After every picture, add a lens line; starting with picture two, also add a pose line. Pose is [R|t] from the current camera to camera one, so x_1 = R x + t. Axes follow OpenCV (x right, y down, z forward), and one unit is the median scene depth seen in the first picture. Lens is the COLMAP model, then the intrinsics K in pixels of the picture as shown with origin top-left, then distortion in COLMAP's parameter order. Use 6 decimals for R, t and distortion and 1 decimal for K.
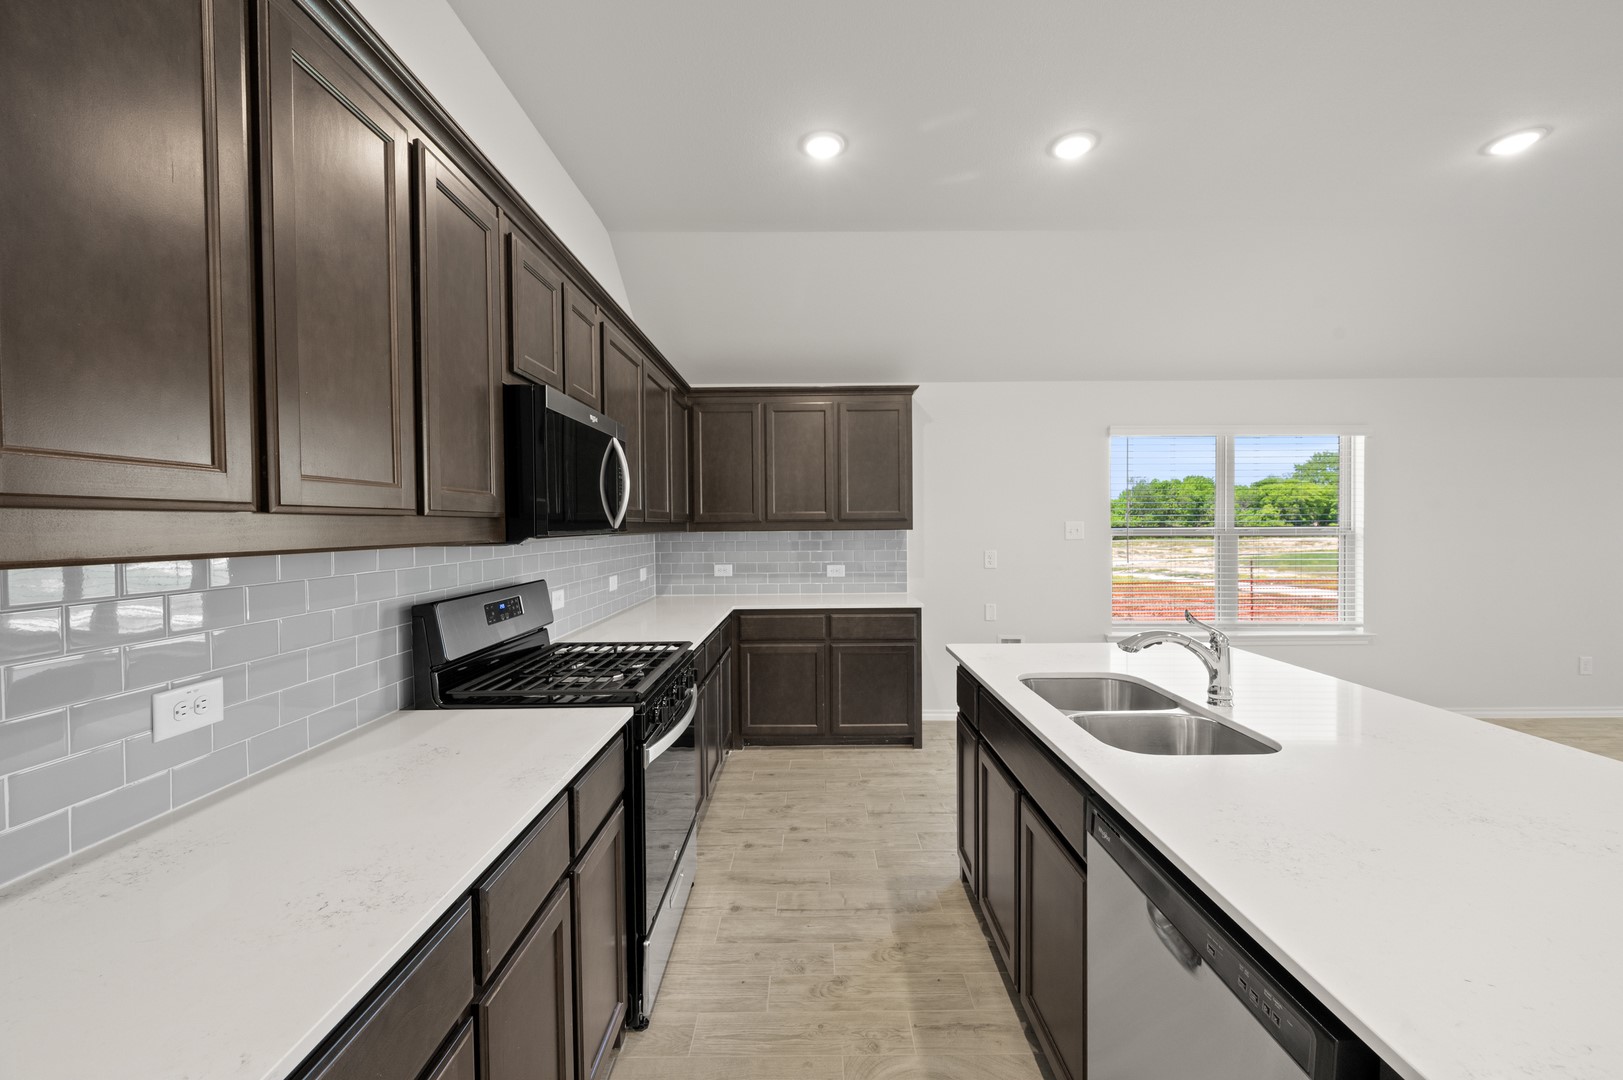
lens RADIAL K [[637.1, 0, 813.2], [0, 637.1, 535.3], [0, 0, 1]] dist [-0.000765, -0.000397]
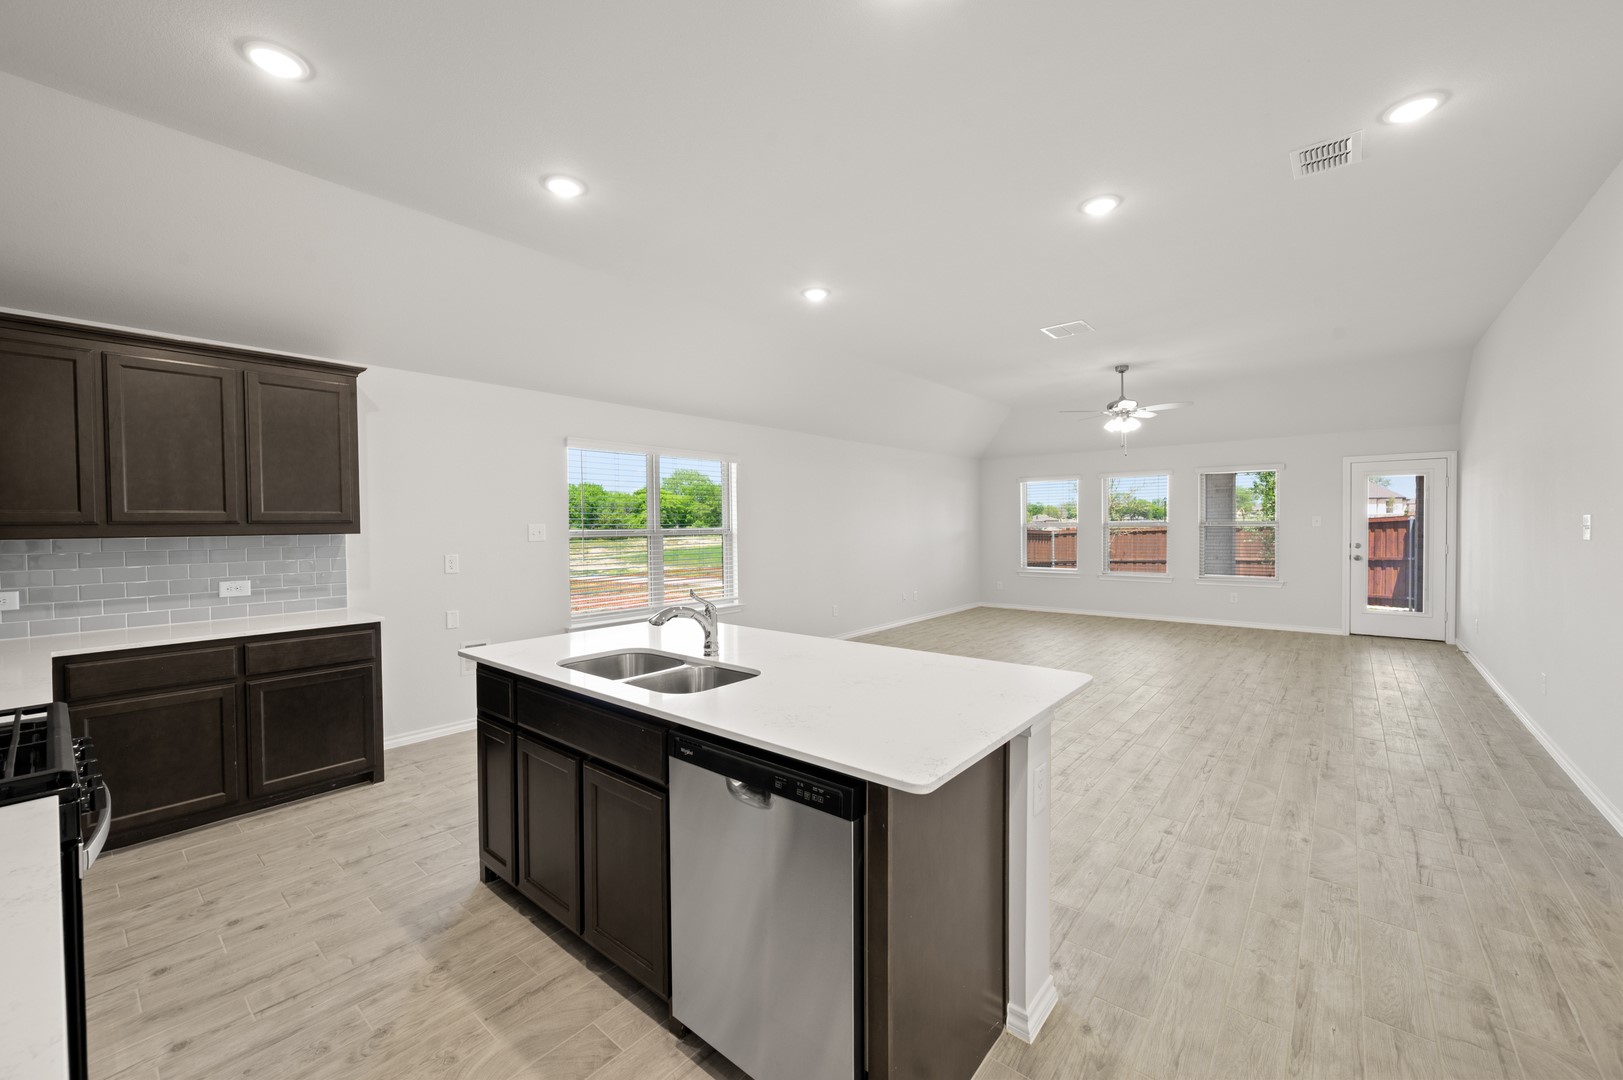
lens RADIAL K [[637.1, 0, 813.2], [0, 637.1, 535.3], [0, 0, 1]] dist [-0.000765, -0.000397]
pose [[0.638139, -0.013575, 0.769802, -0.142836], [0.017579, 0.999841, 0.003059, 0.001961], [-0.769721, 0.011580, 0.638276, -0.030726]]
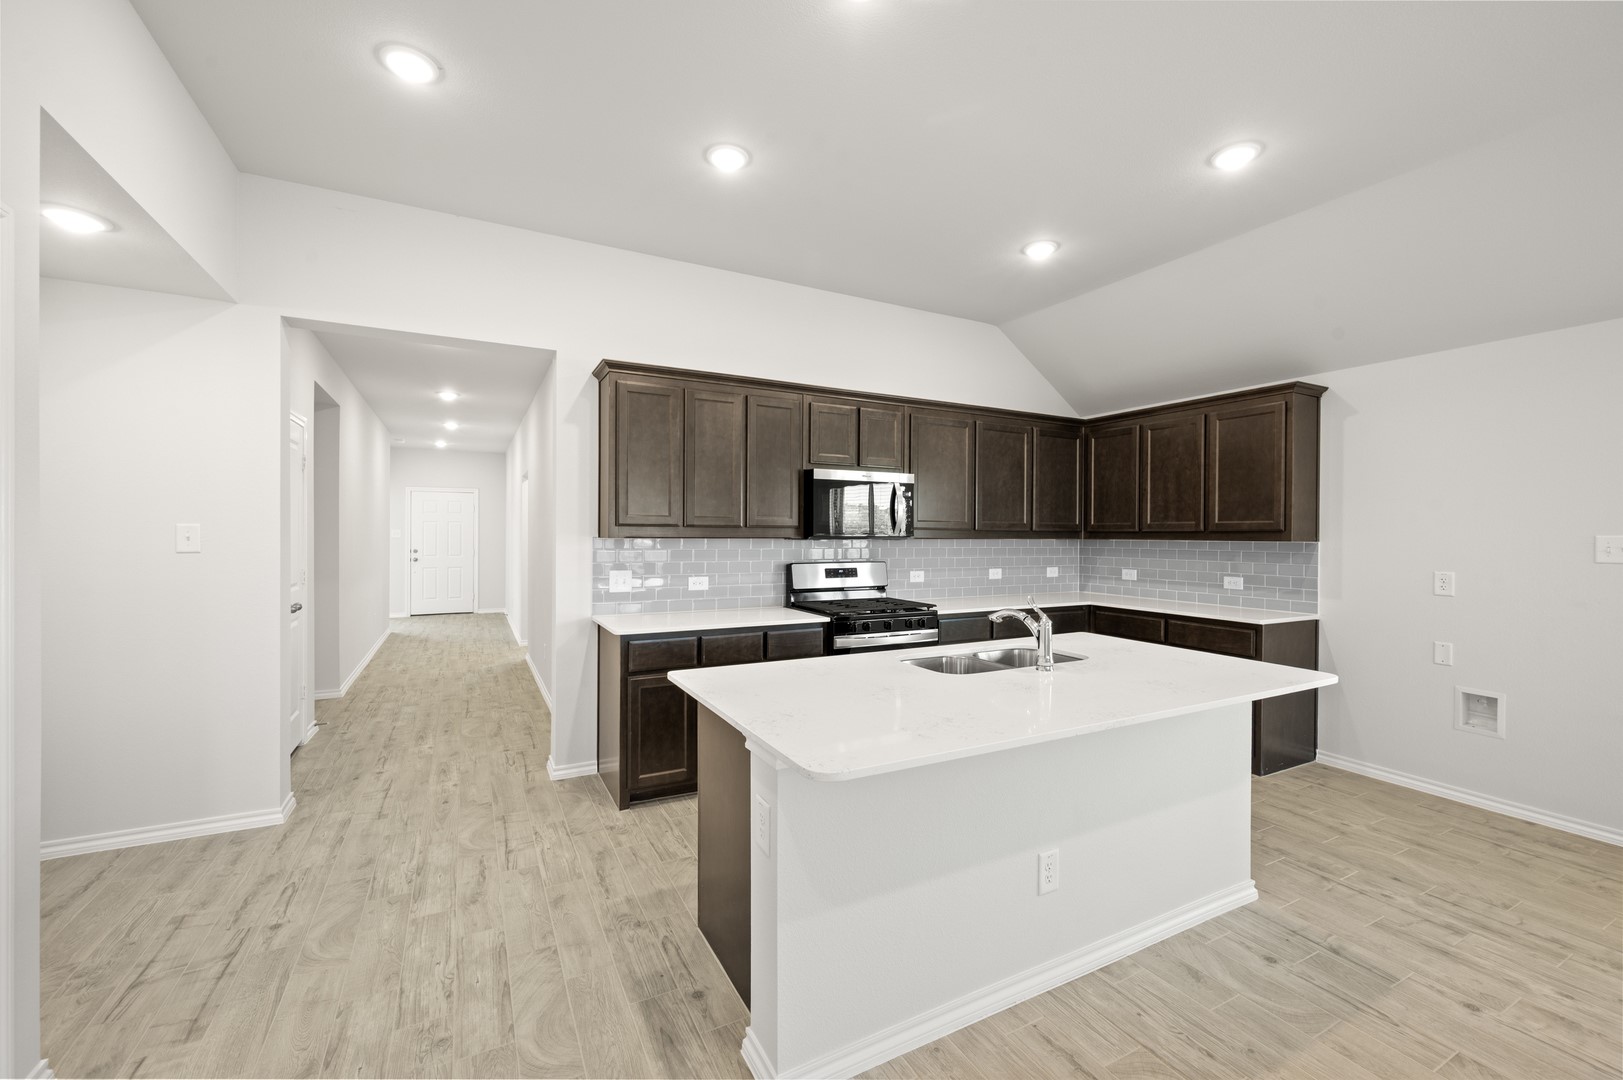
lens RADIAL K [[659.1, 0, 811.8], [0, 659.1, 535.2], [0, 0, 1]] dist [-0.001371, 0.000775]
pose [[0.468258, 0.013455, -0.883489, 0.808157], [-0.024944, 0.999687, 0.002004, -0.003057], [0.883239, 0.021099, 0.468447, -0.041819]]
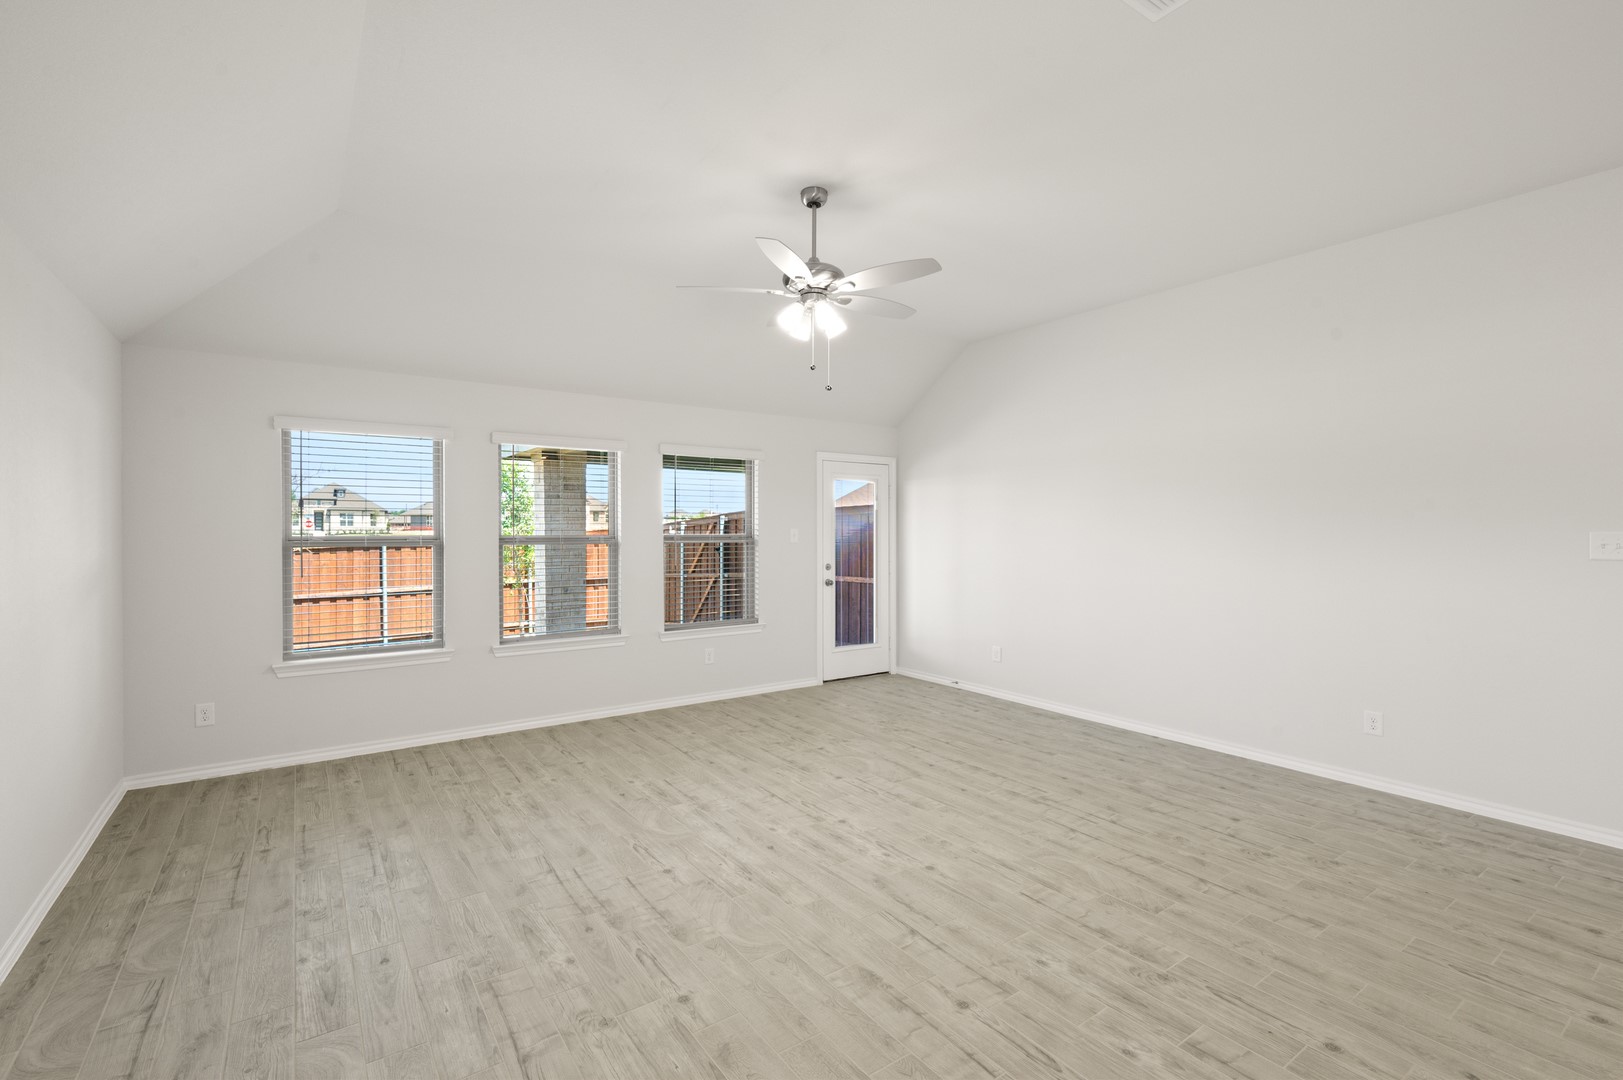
lens RADIAL K [[724.2, 0, 812.3], [0, 724.2, 534.4], [0, 0, 1]] dist [0.000881, 0.000156]
pose [[-0.581321, 0.003794, 0.813666, 1.157087], [0.016618, 0.999836, 0.007211, -0.026549], [-0.813505, 0.017714, -0.581288, 1.082374]]
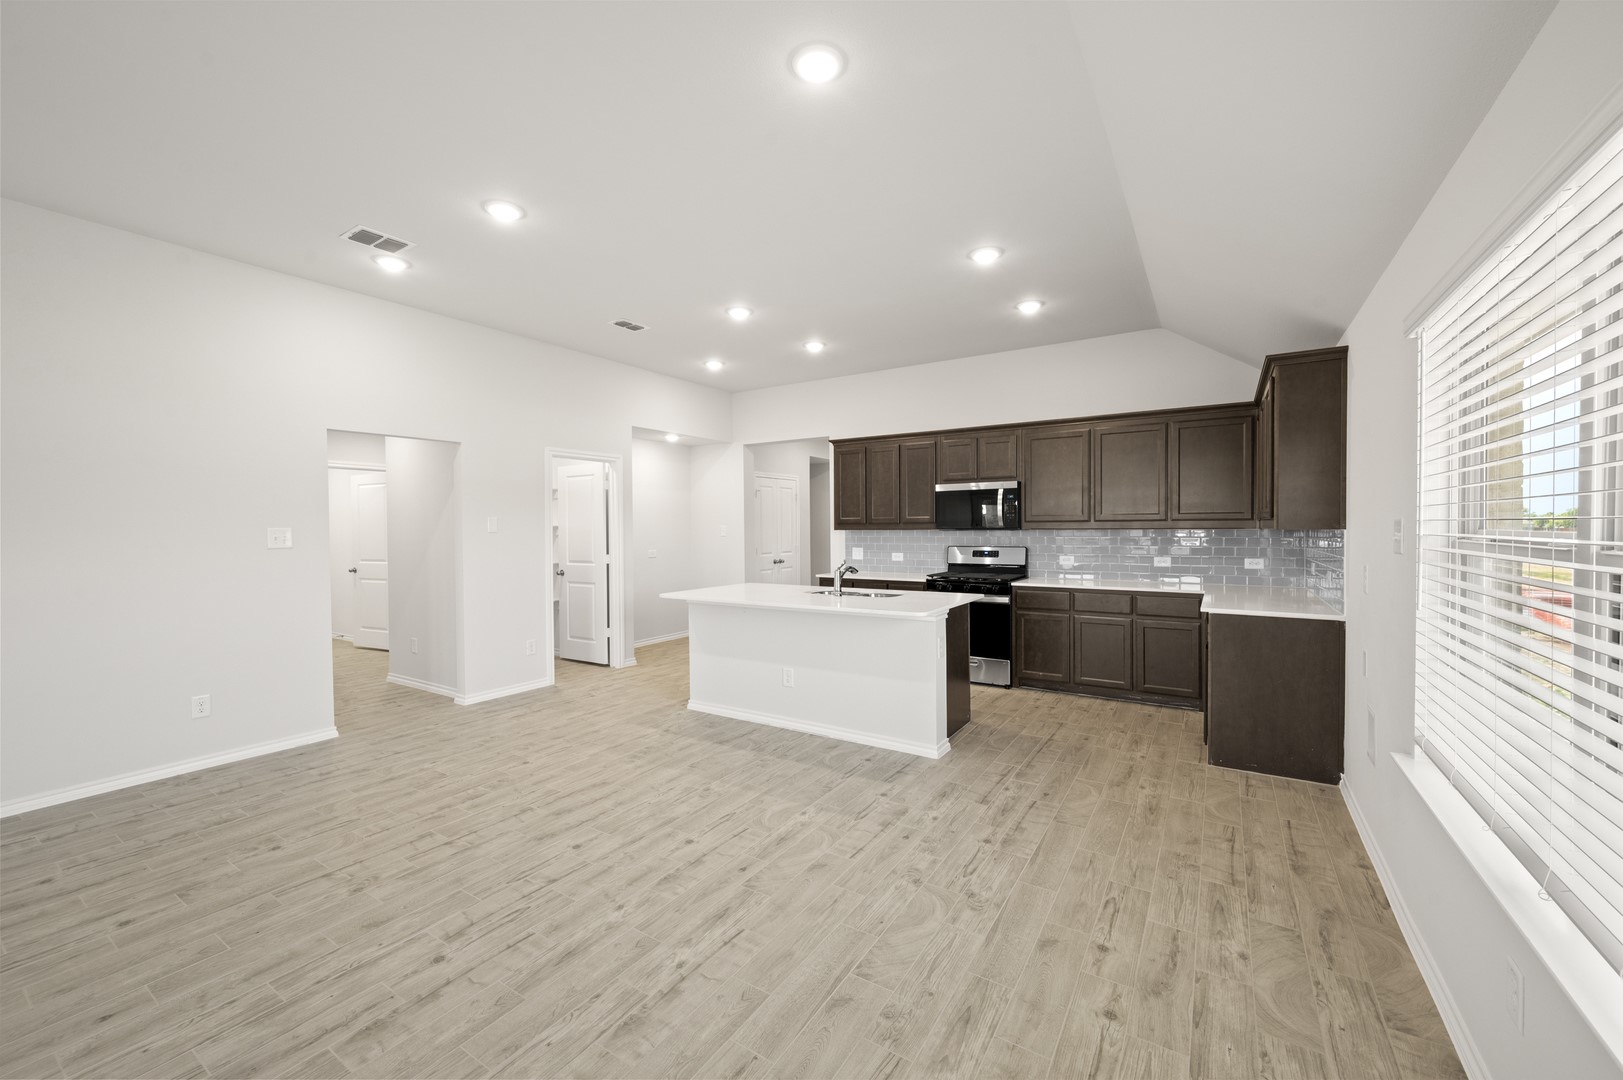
lens RADIAL K [[637.1, 0, 813.2], [0, 637.1, 535.3], [0, 0, 1]] dist [-0.000765, -0.000397]
pose [[-0.535532, 0.021458, -0.844242, 1.433906], [-0.003208, 0.999618, 0.027442, -0.026324], [0.844509, 0.017405, -0.535258, 1.146318]]
